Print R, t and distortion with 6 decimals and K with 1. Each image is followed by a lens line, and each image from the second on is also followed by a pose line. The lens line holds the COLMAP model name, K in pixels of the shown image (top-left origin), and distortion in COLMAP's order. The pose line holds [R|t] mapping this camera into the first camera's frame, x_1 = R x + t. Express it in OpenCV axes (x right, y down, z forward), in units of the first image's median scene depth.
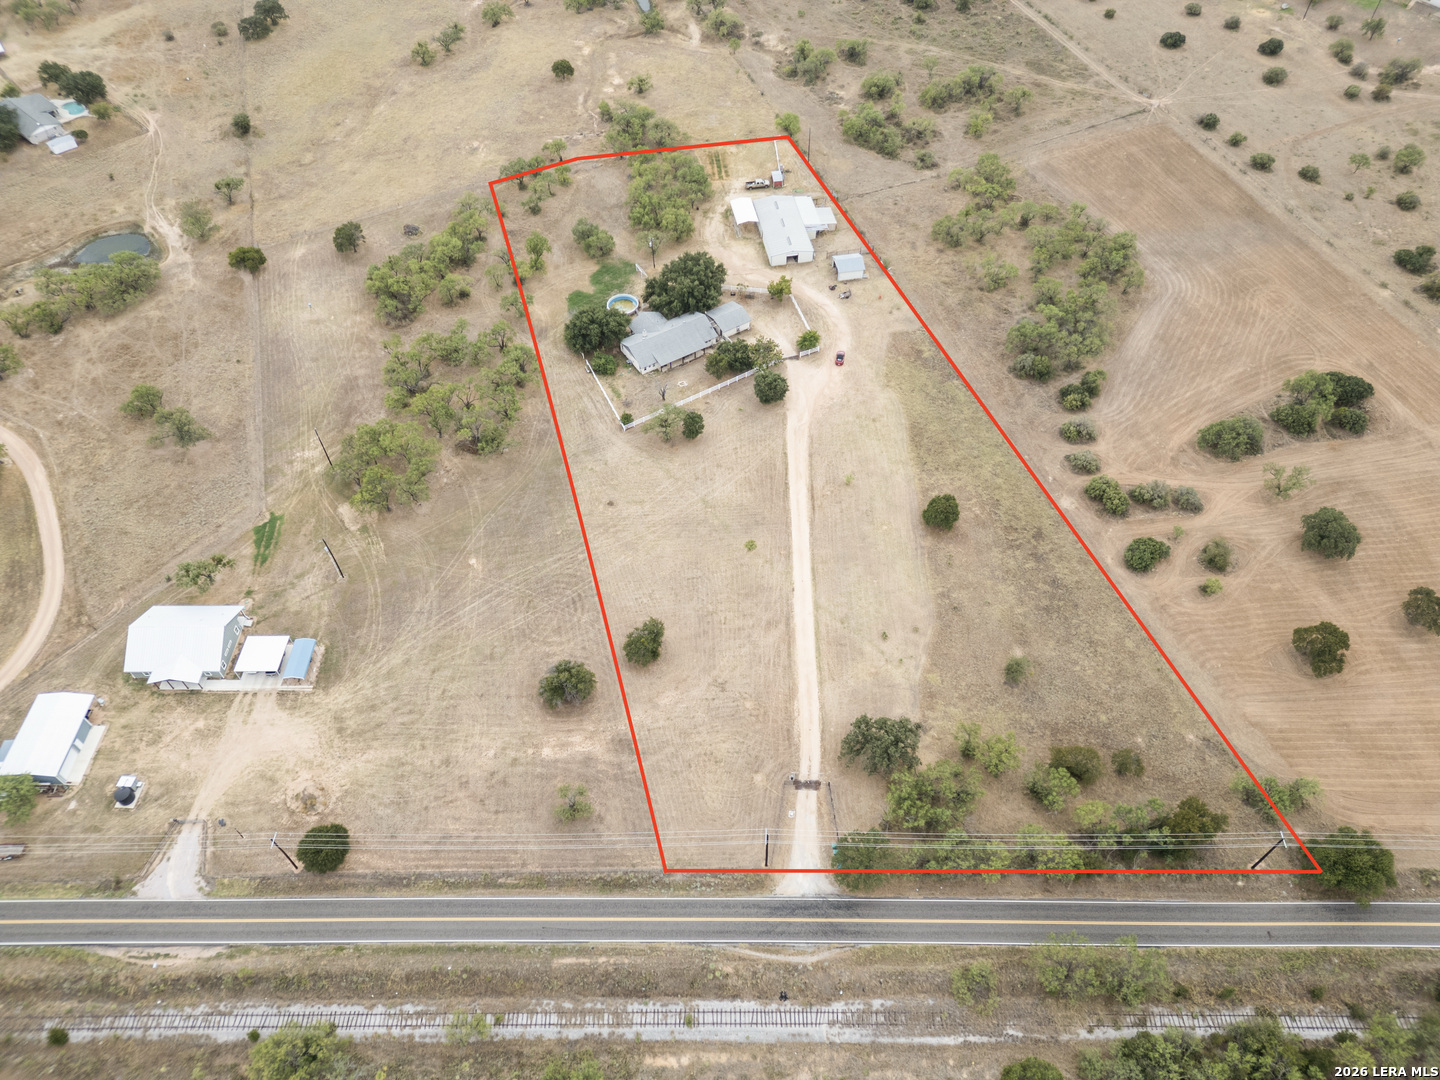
lens RADIAL K [[1006.9, 0, 716.9], [0, 1006.9, 542.4], [0, 0, 1]] dist [0.085257, -0.081652]
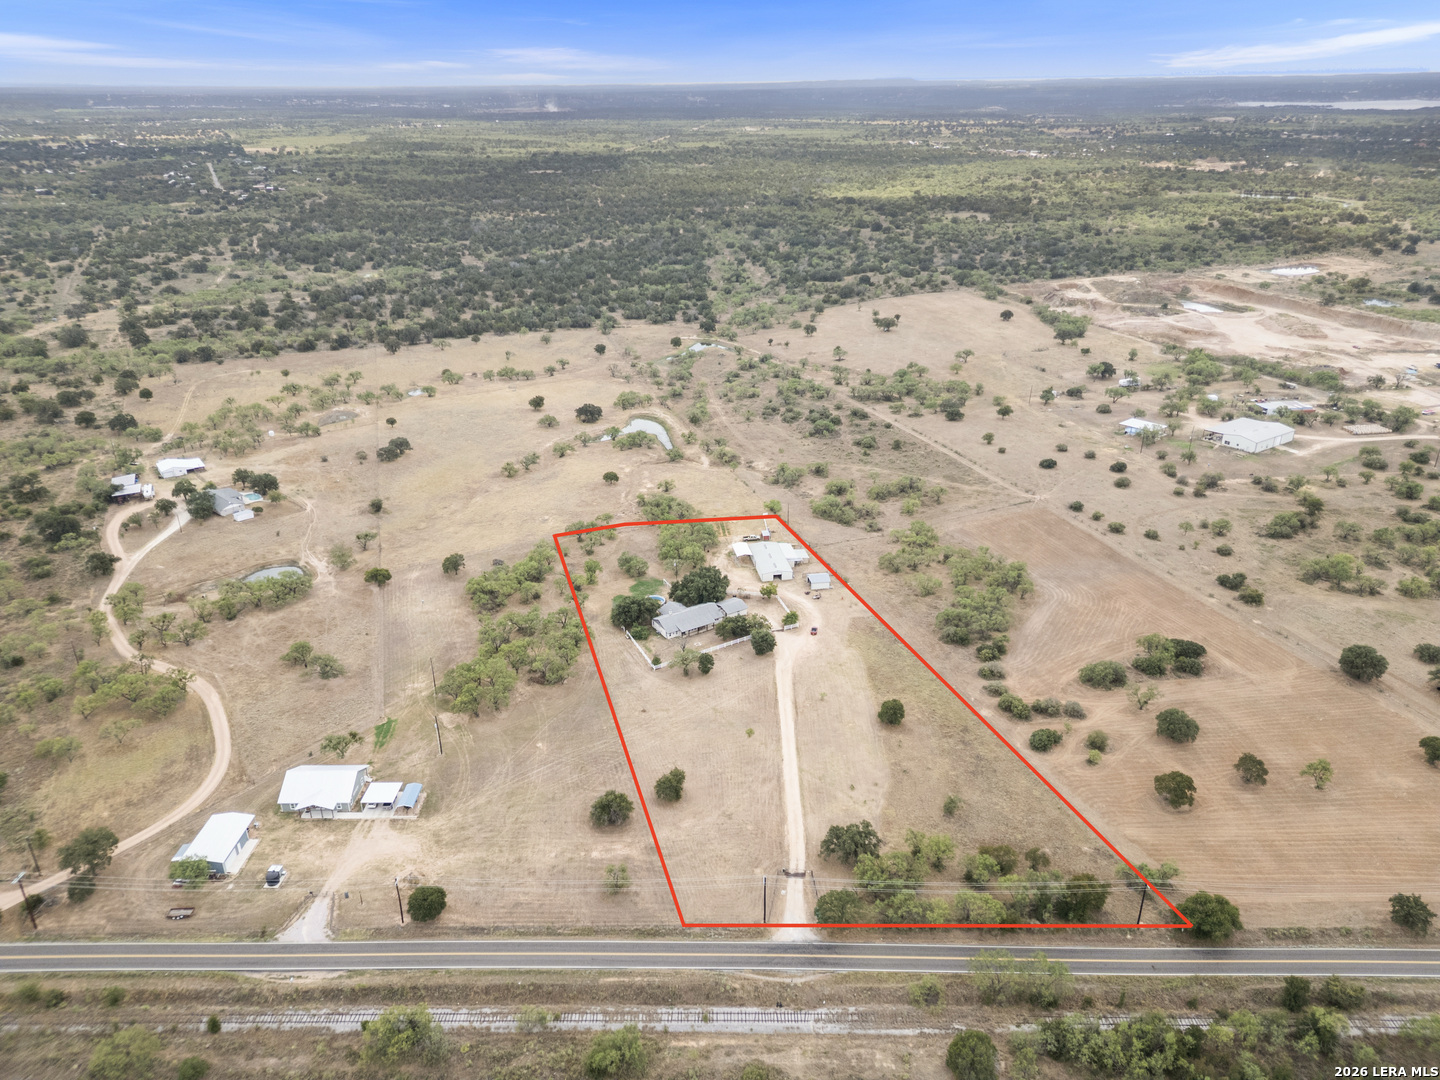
lens RADIAL K [[1006.9, 0, 716.9], [0, 1006.9, 542.4], [0, 0, 1]] dist [0.085257, -0.081652]
pose [[0.999958, 0.008462, 0.003416, -0.016147], [-0.006039, 0.894310, -0.447407, 0.362735], [-0.006841, 0.447368, 0.894324, -0.294113]]
